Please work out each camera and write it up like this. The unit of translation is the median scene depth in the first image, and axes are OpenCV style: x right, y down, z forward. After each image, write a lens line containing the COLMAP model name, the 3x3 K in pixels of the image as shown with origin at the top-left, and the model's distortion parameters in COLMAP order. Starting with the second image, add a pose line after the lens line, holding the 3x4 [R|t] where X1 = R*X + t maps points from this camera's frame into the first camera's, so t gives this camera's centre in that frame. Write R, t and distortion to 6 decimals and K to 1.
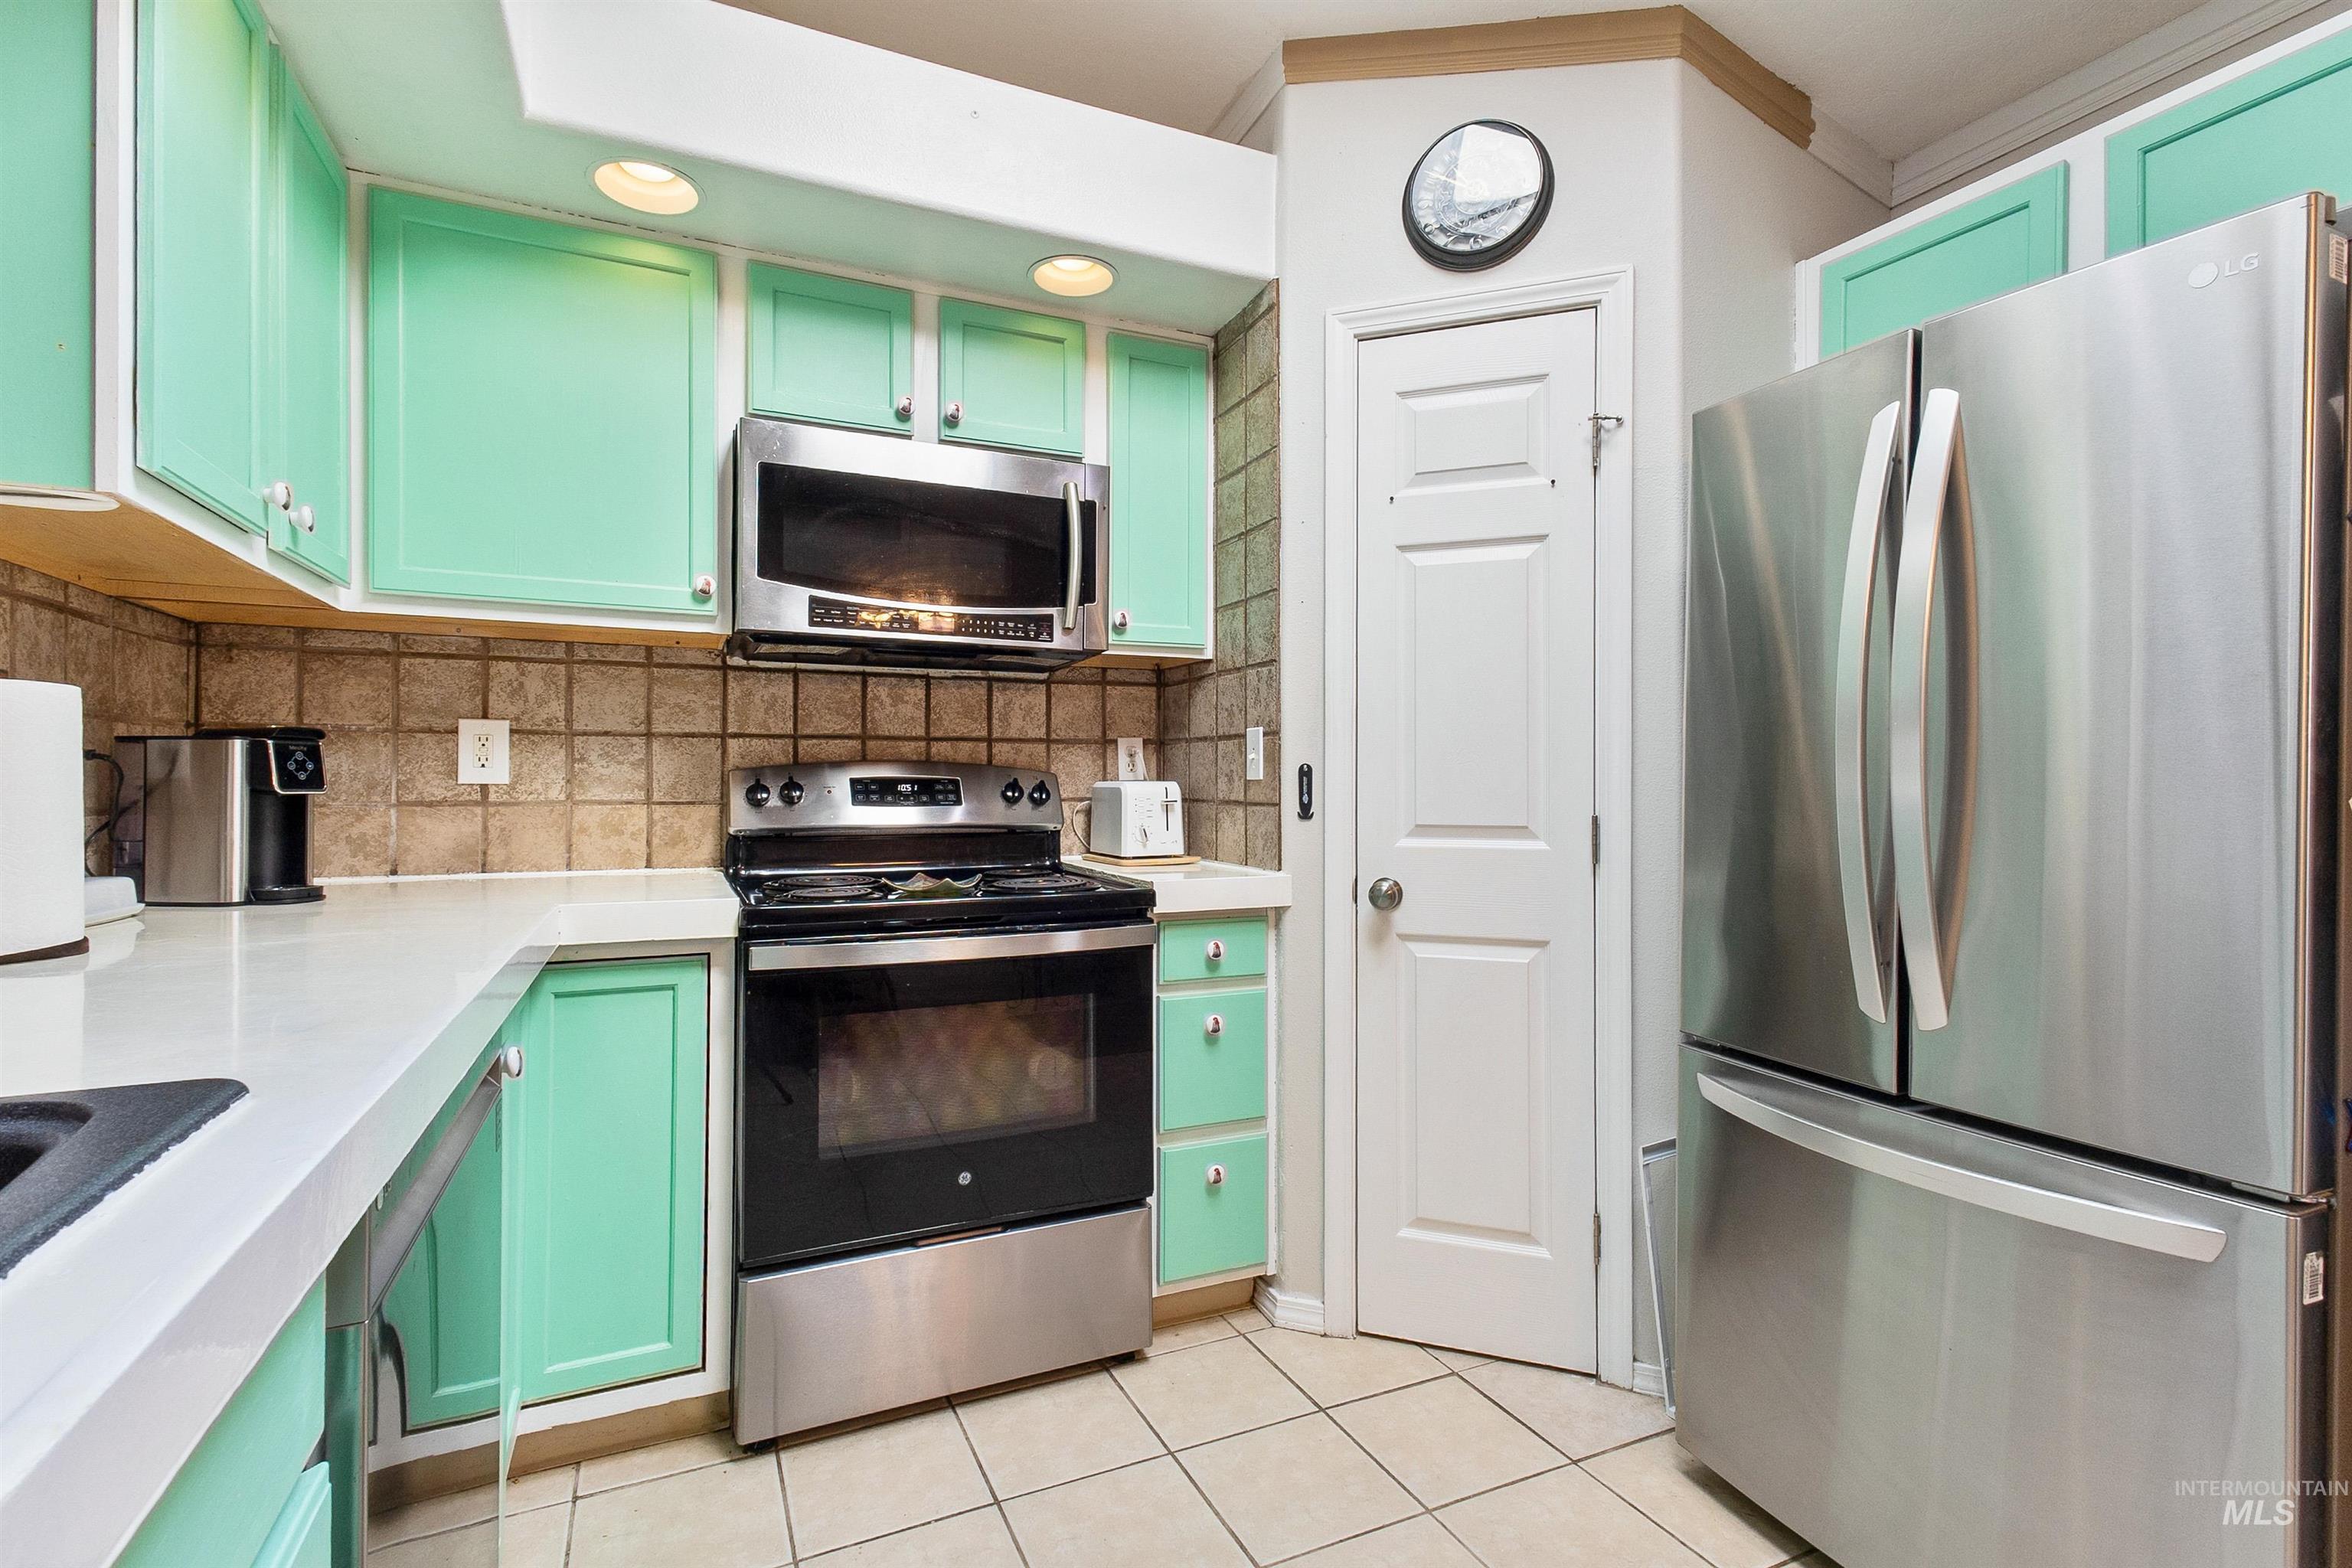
lens RADIAL K [[1104.3, 0, 1166.0], [0, 1104.3, 775.3], [0, 0, 1]] dist [0.017363, 0.000079]
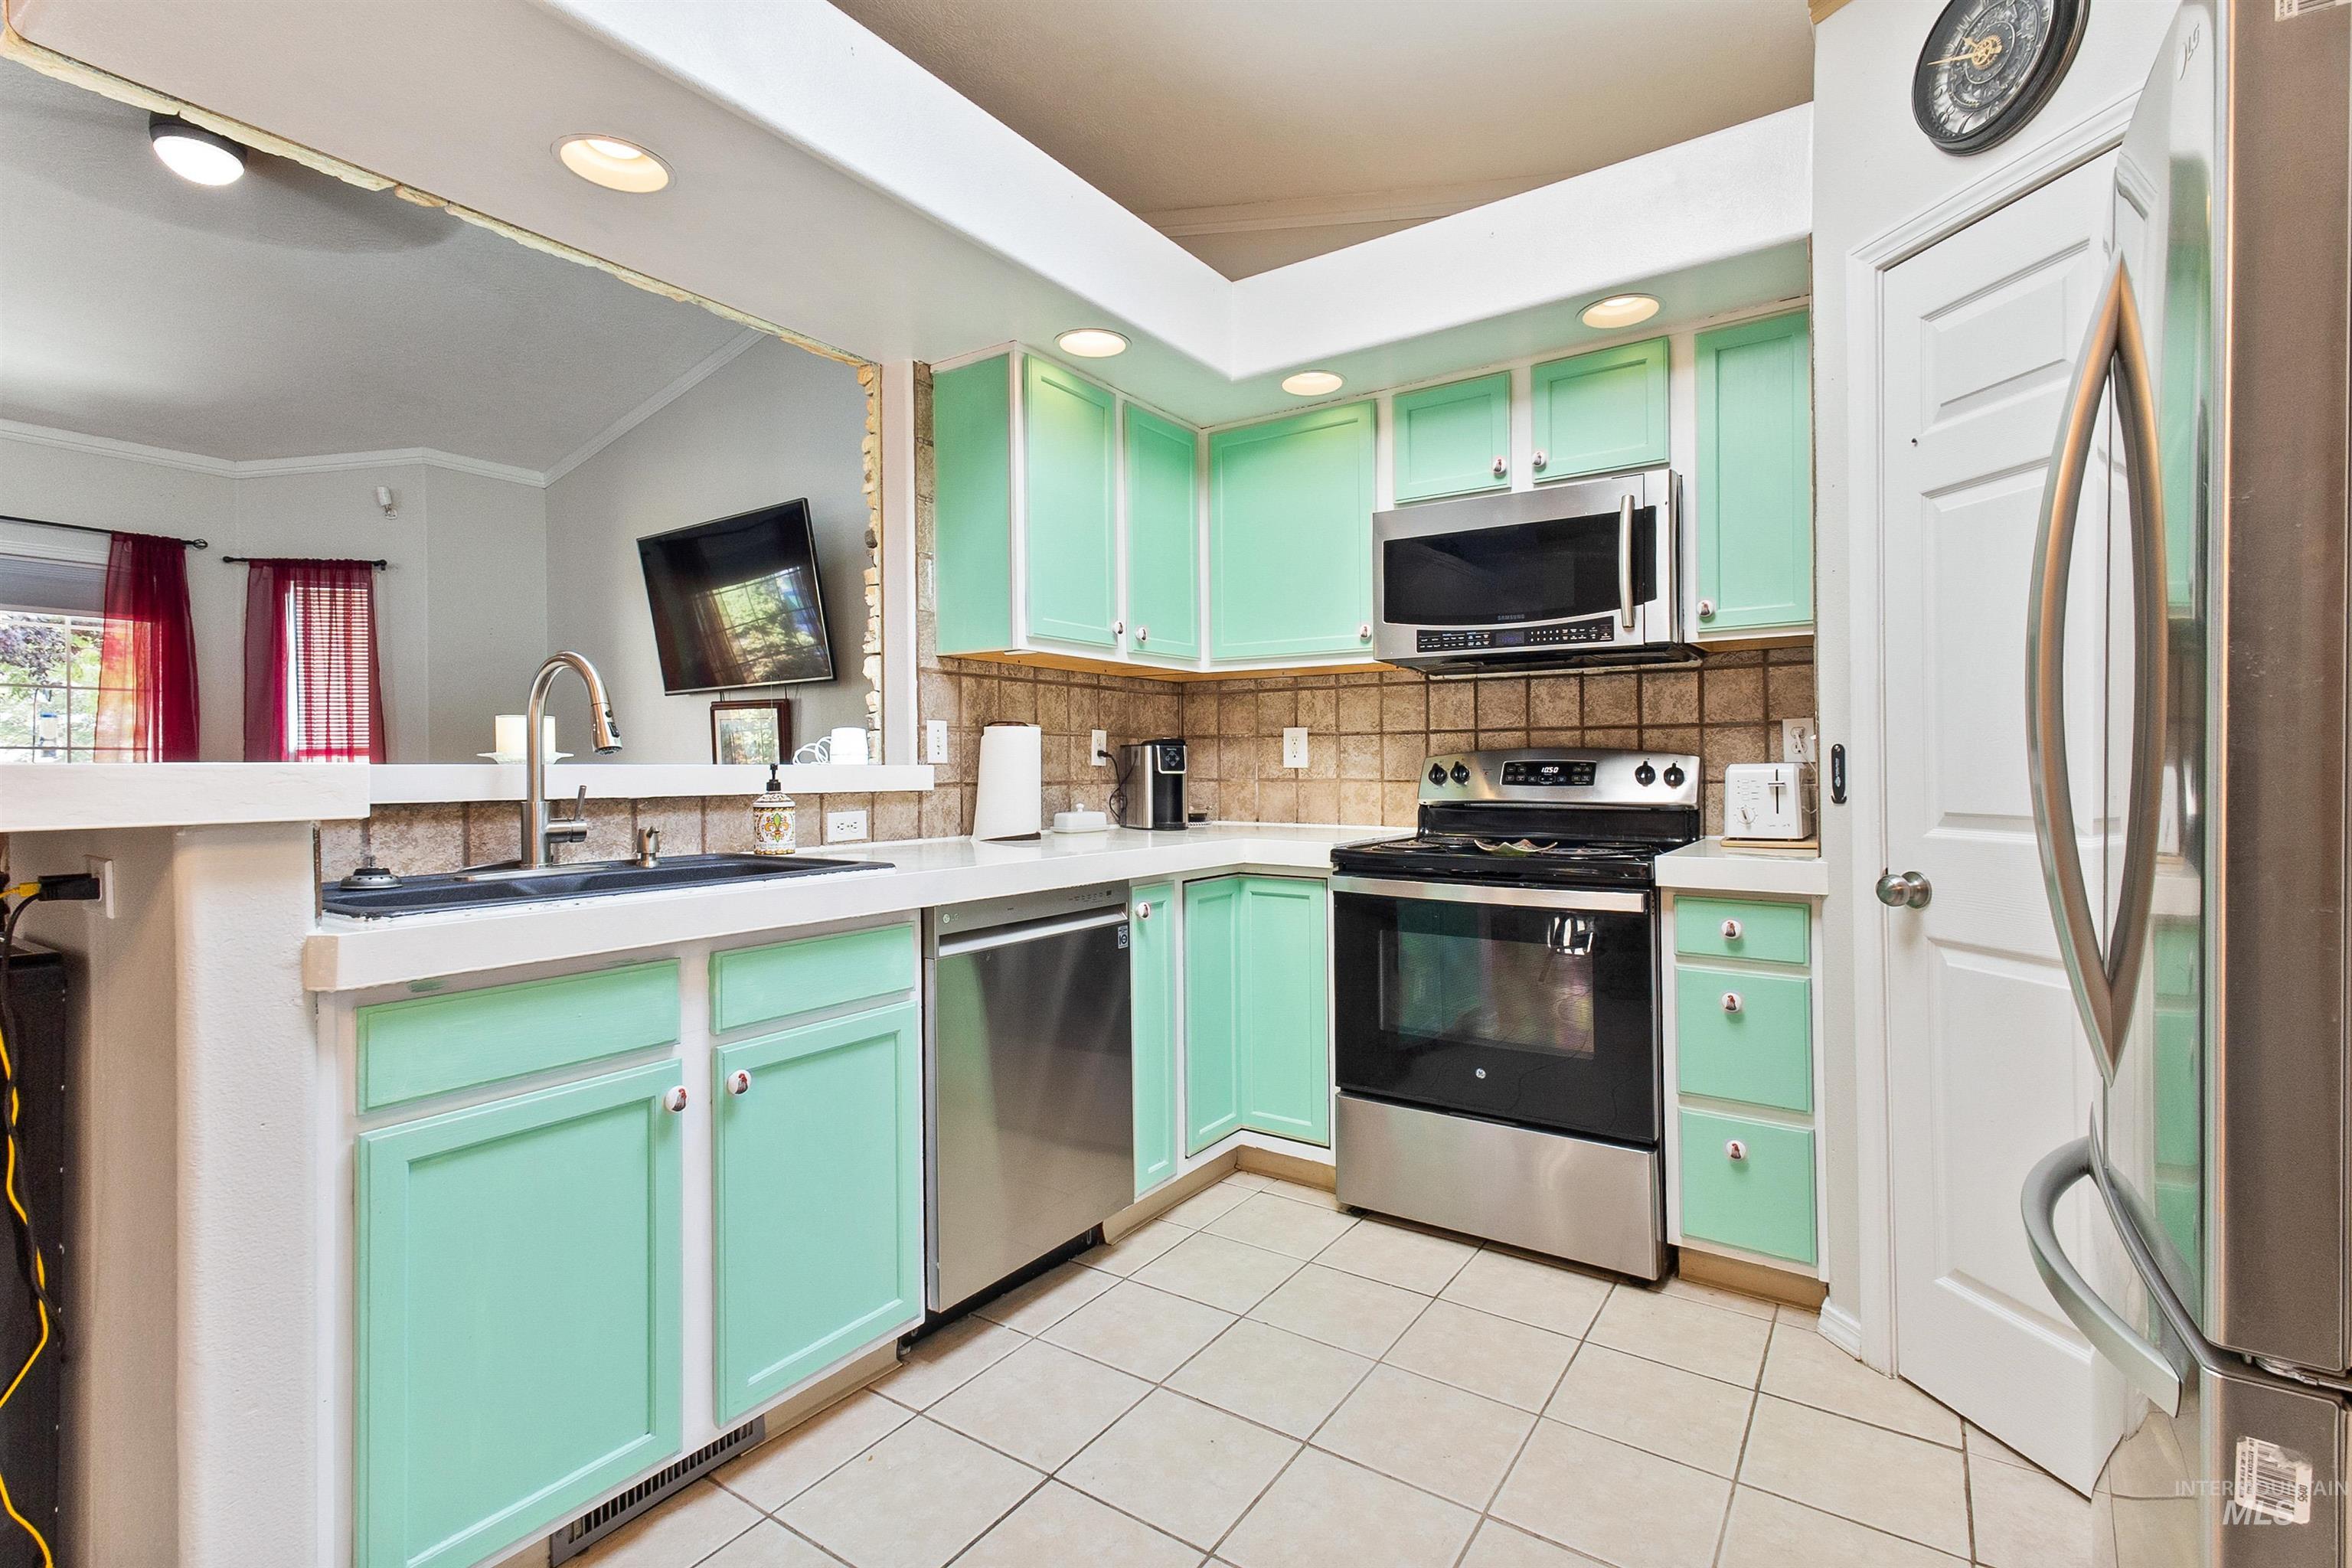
lens RADIAL K [[1104.3, 0, 1166.0], [0, 1104.3, 775.3], [0, 0, 1]] dist [0.017363, 0.000079]
pose [[0.500472, 0.003838, -0.865744, 0.655045], [0.010266, 0.999894, 0.010367, 0.000191], [0.865692, -0.014076, 0.500380, 0.038497]]
